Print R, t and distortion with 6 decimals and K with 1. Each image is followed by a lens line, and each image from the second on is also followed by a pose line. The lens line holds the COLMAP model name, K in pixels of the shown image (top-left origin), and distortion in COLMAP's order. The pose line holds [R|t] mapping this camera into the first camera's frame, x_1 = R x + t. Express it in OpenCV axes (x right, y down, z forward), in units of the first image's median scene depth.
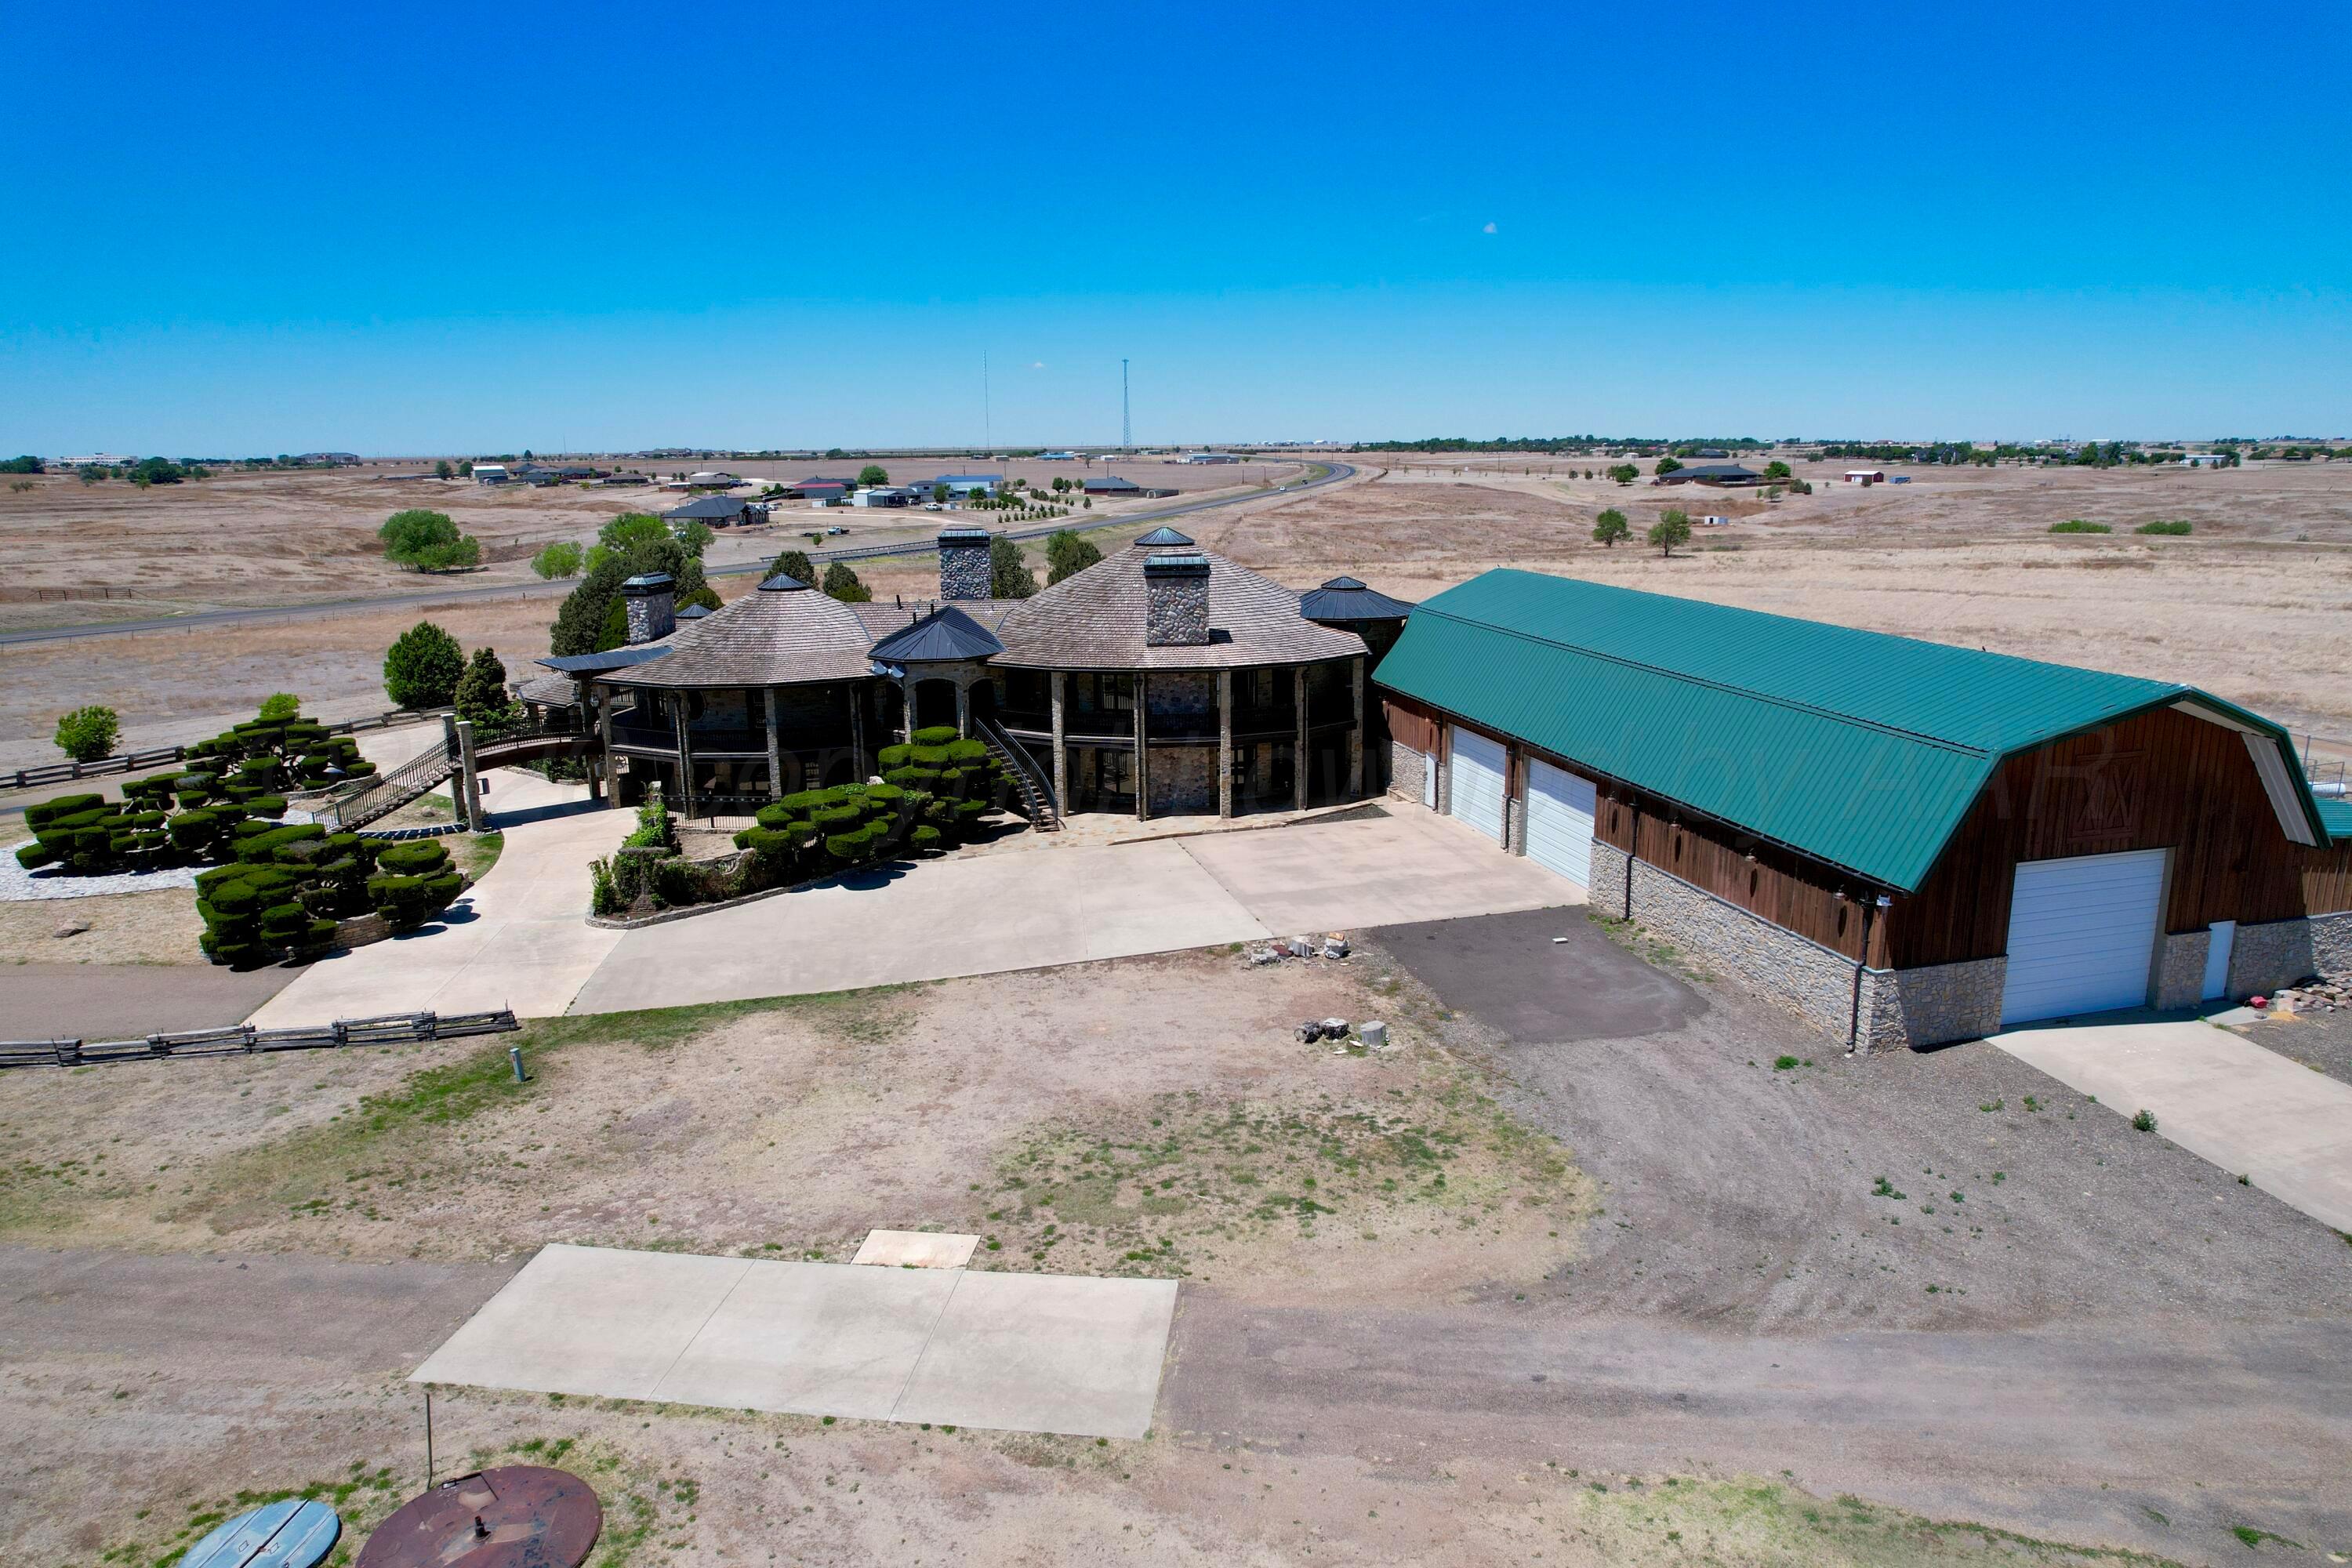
lens RADIAL K [[1510.7, 0, 1176.0], [0, 1510.7, 784.0], [0, 0, 1]] dist [-0.061716, 0.065646]
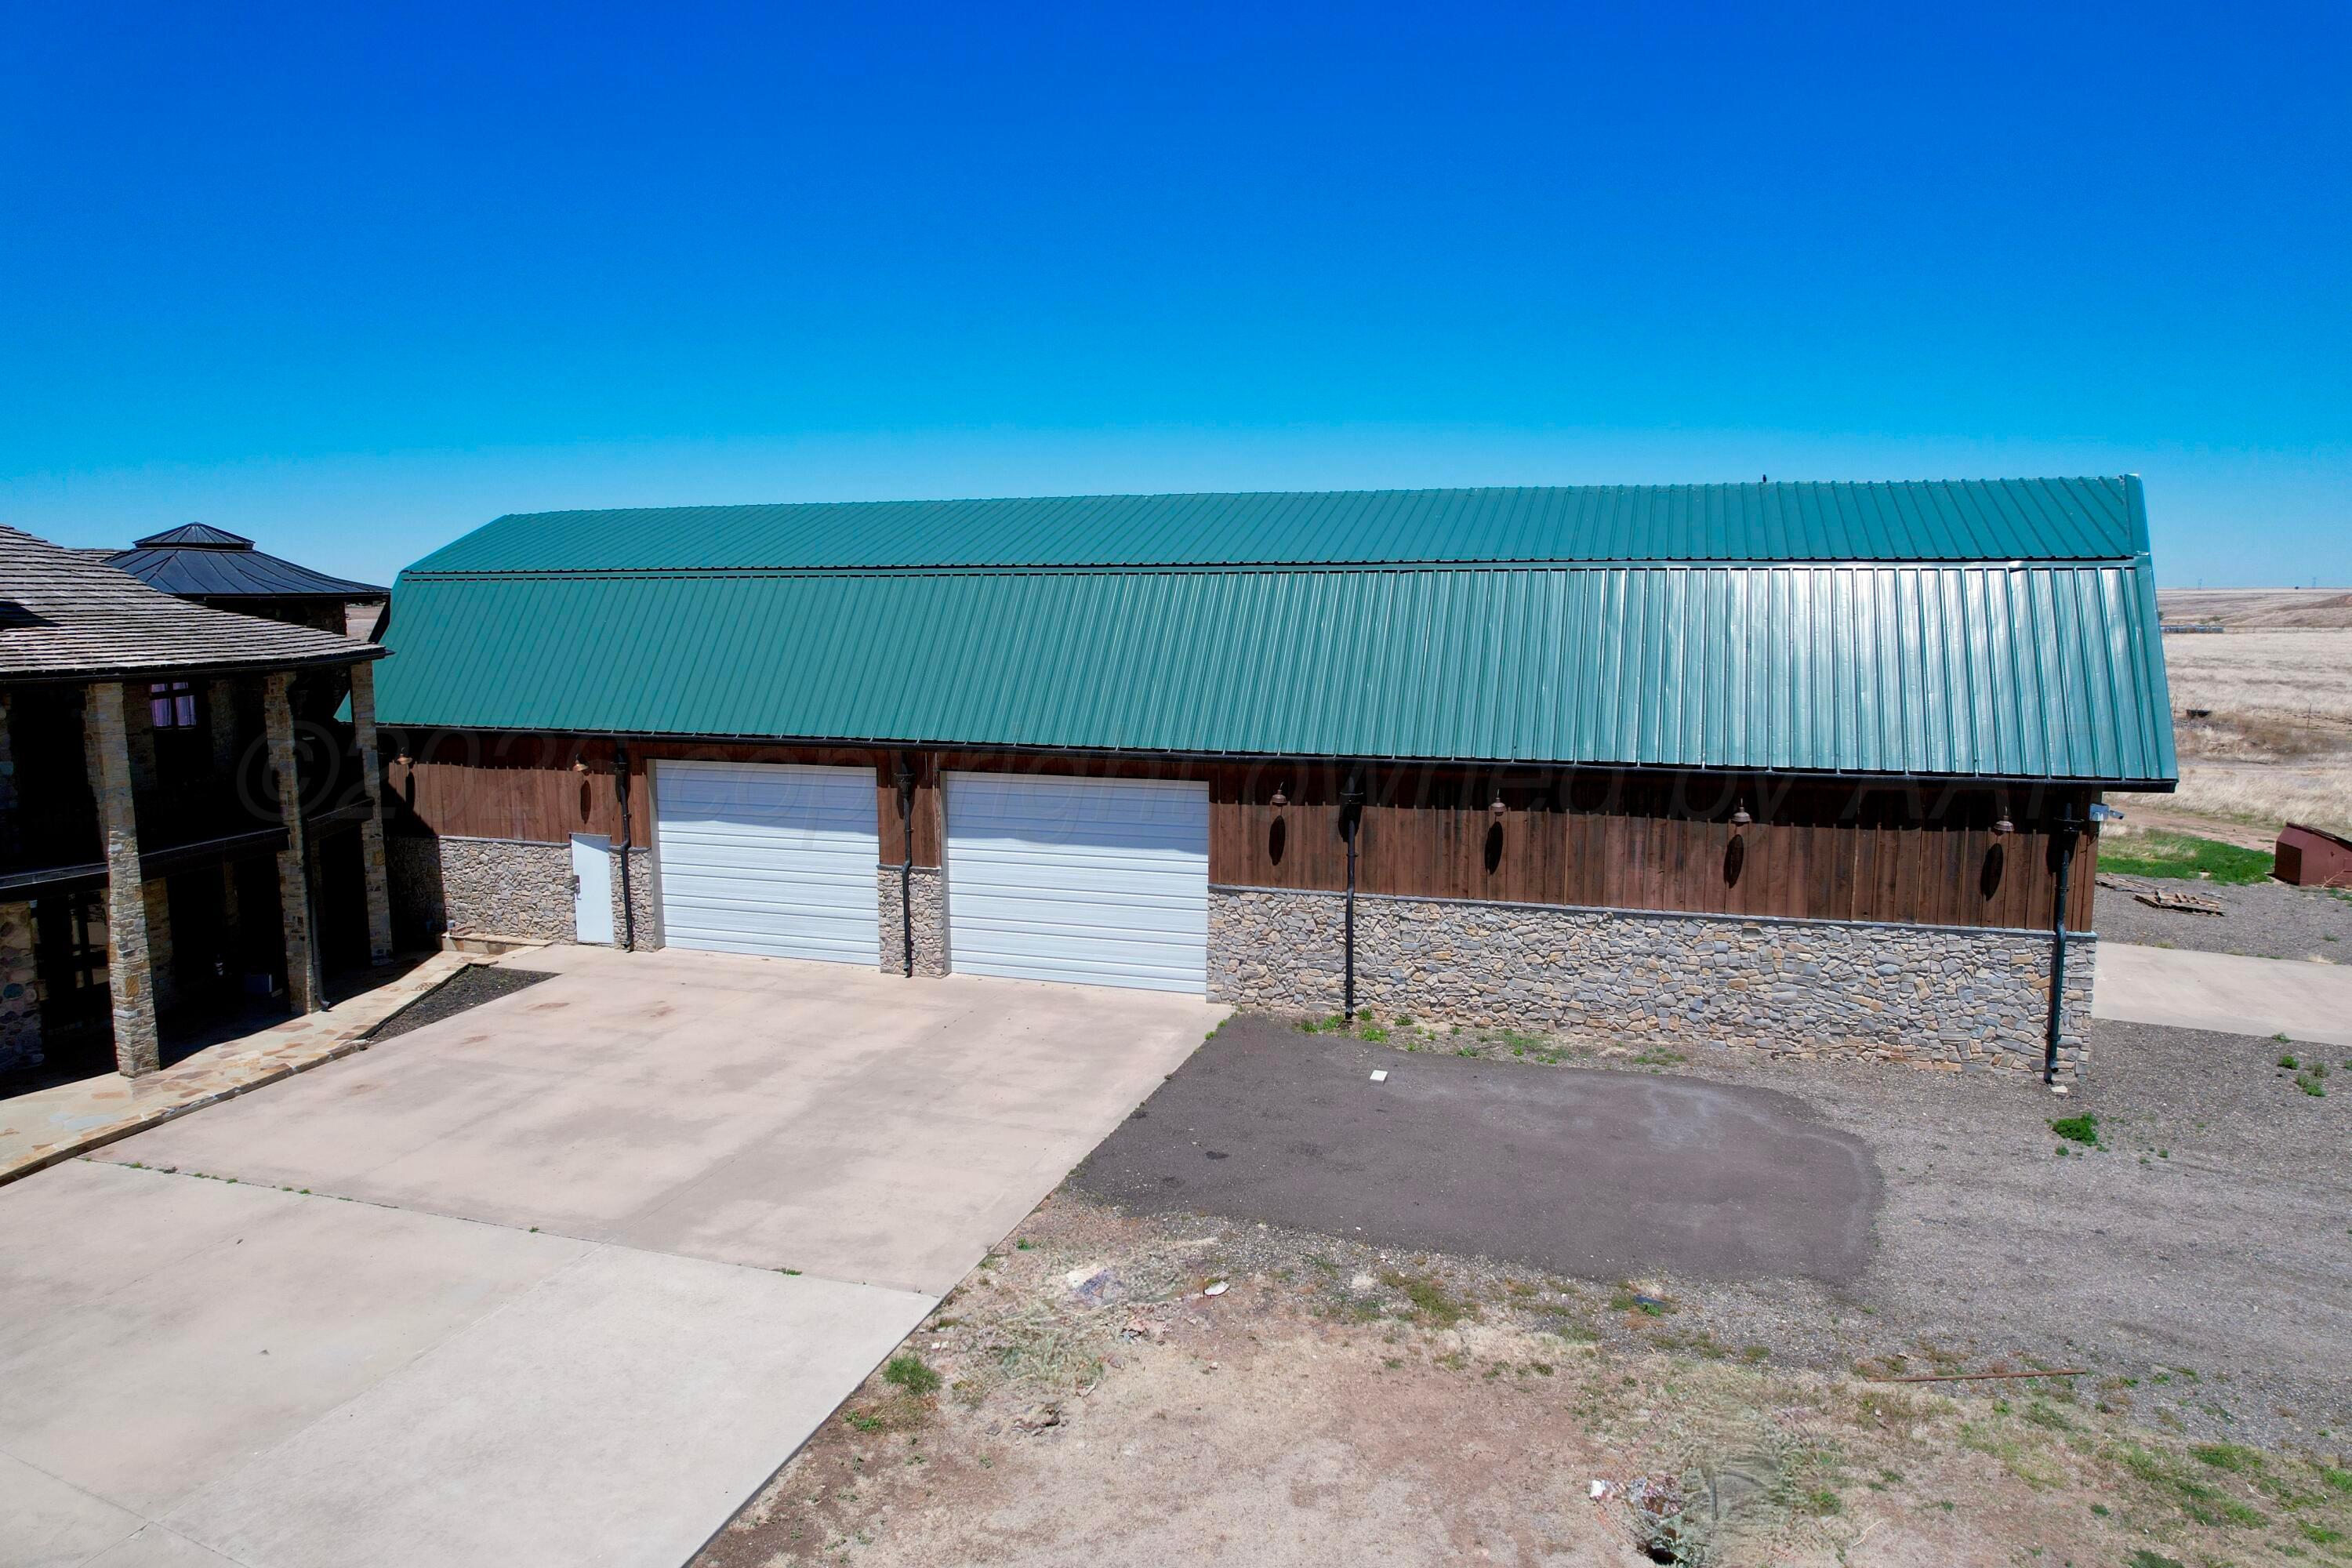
lens RADIAL K [[1503.1, 0, 1176.0], [0, 1503.1, 784.0], [0, 0, 1]] dist [-0.063027, 0.051245]
pose [[0.538814, -0.099237, 0.836559, -0.197940], [0.184331, 0.982862, -0.002133, -0.000541], [-0.822011, 0.155353, 0.547872, 0.870319]]
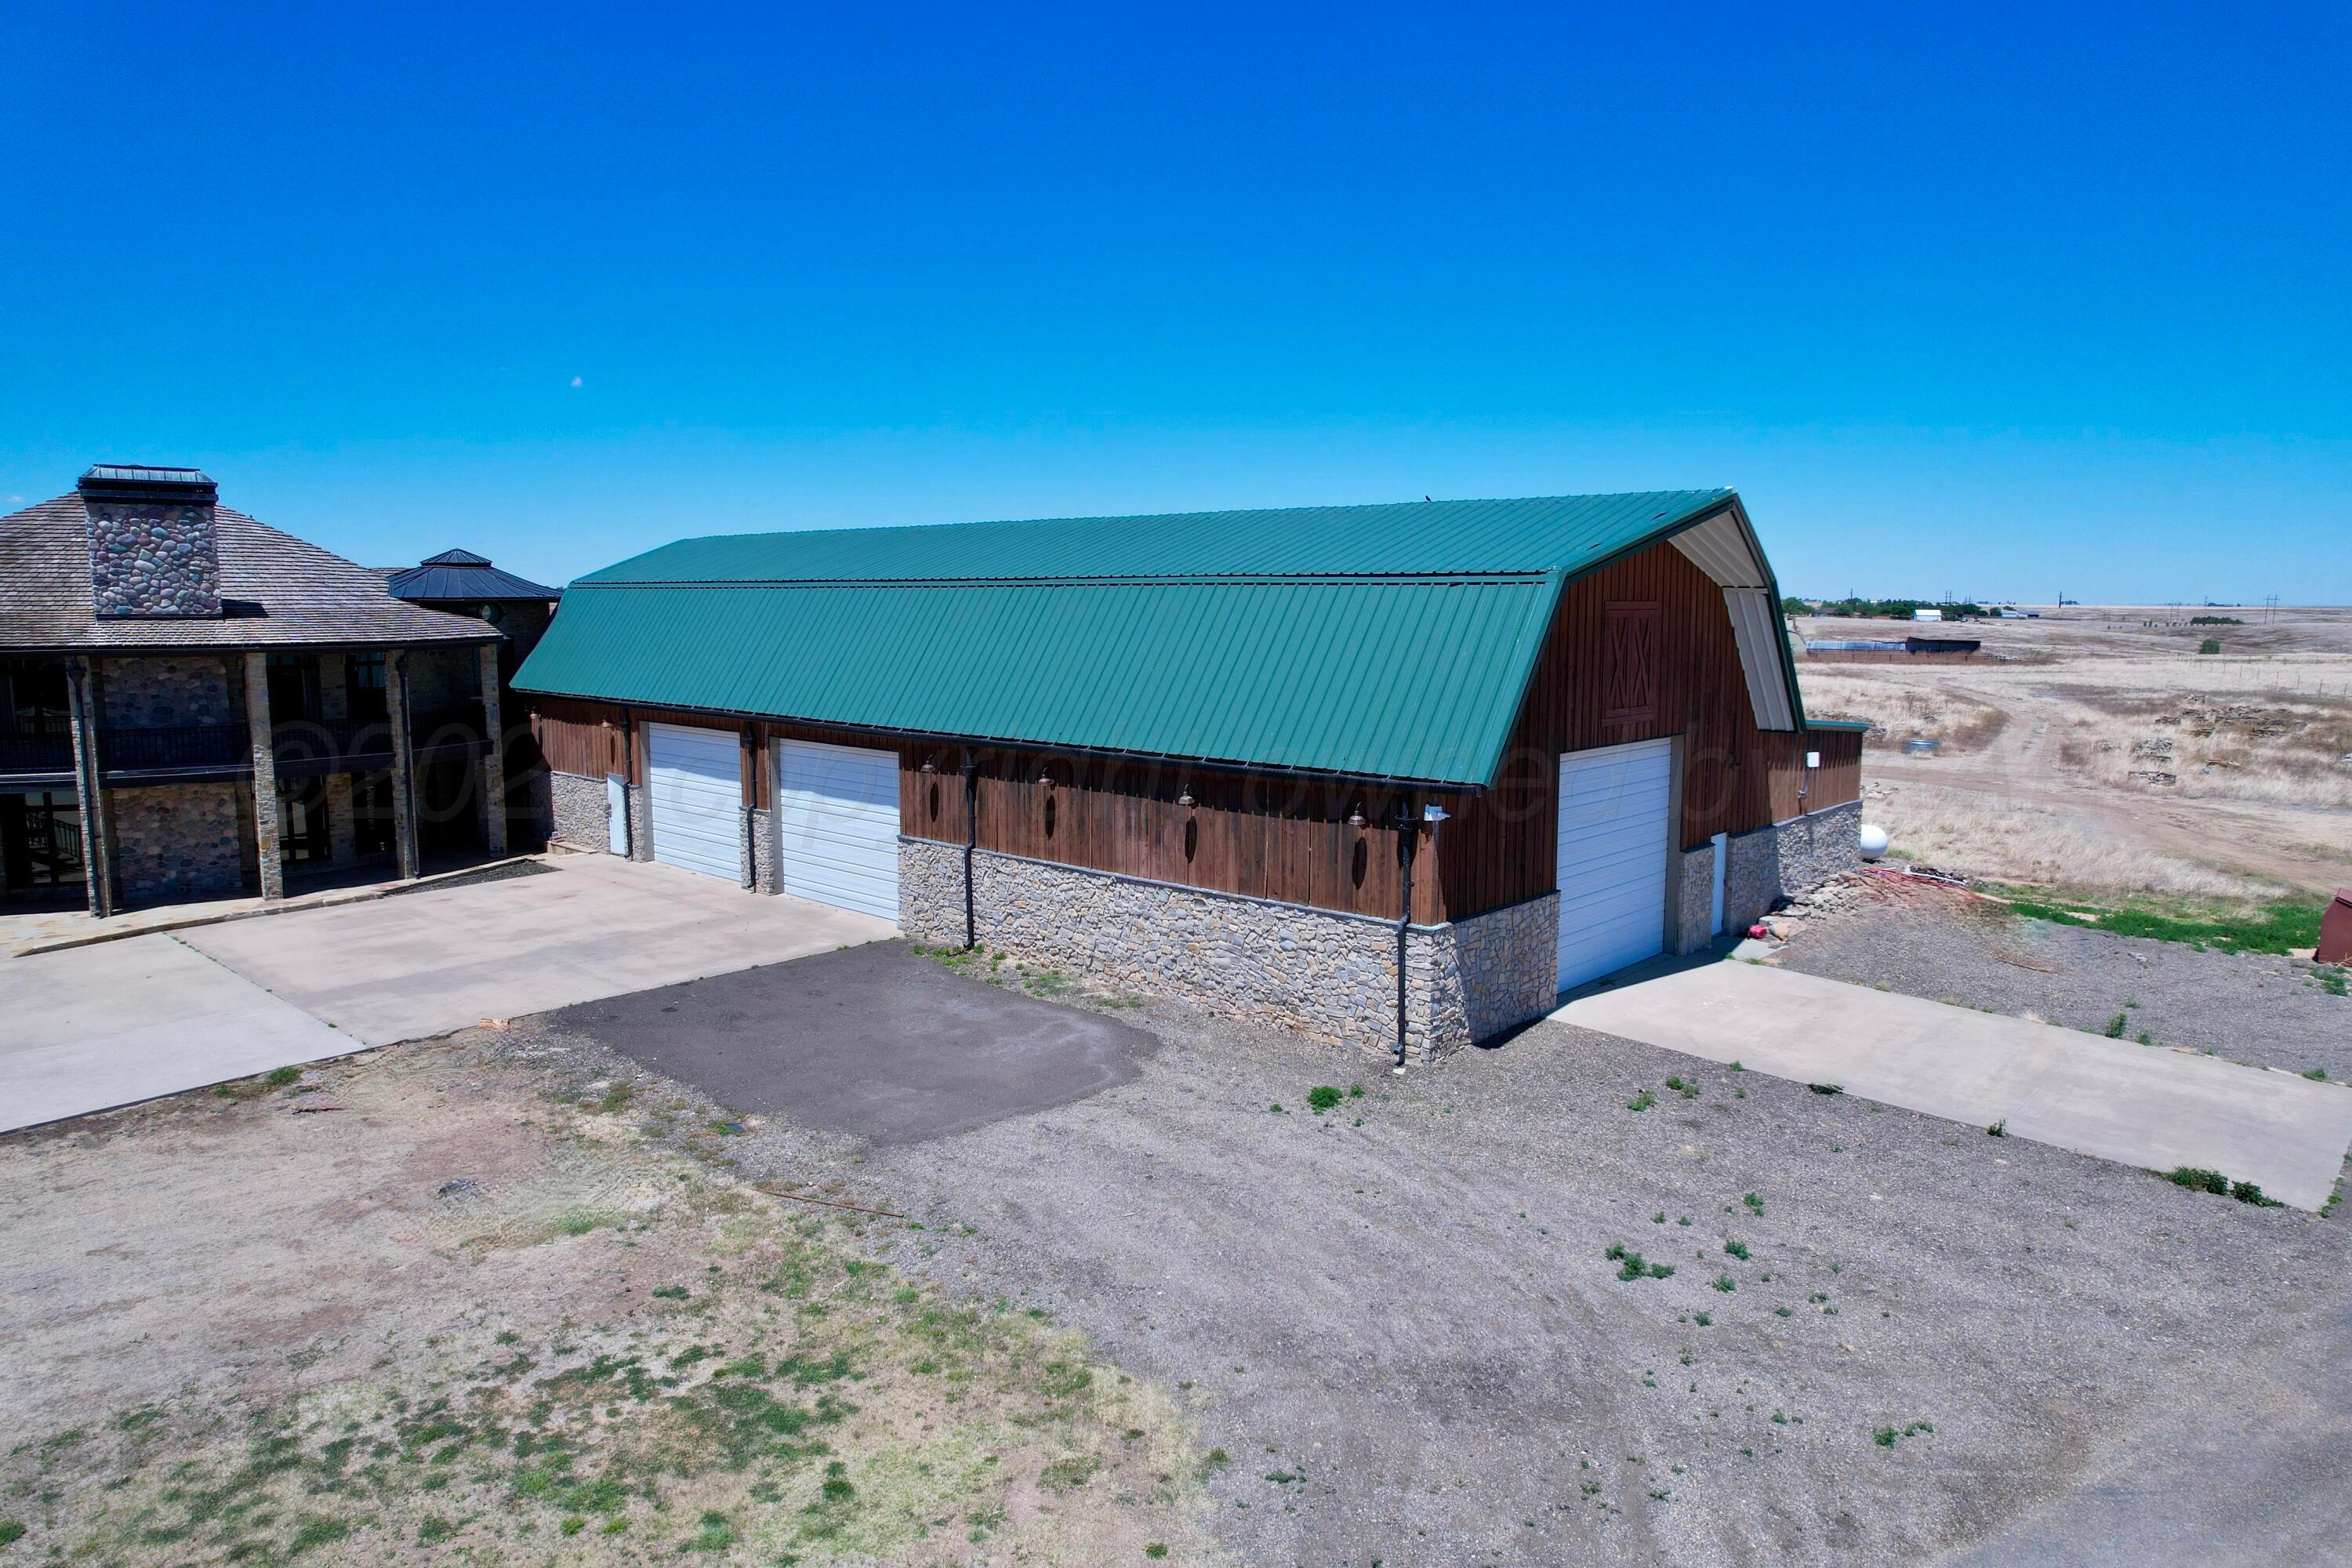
lens RADIAL K [[1510.7, 0, 1176.0], [0, 1510.7, 784.0], [0, 0, 1]] dist [-0.061716, 0.065646]
pose [[0.845003, -0.053339, 0.532094, 0.036295], [0.107504, 0.991643, -0.071318, 0.088745], [-0.523844, 0.117466, 0.843676, 0.458351]]
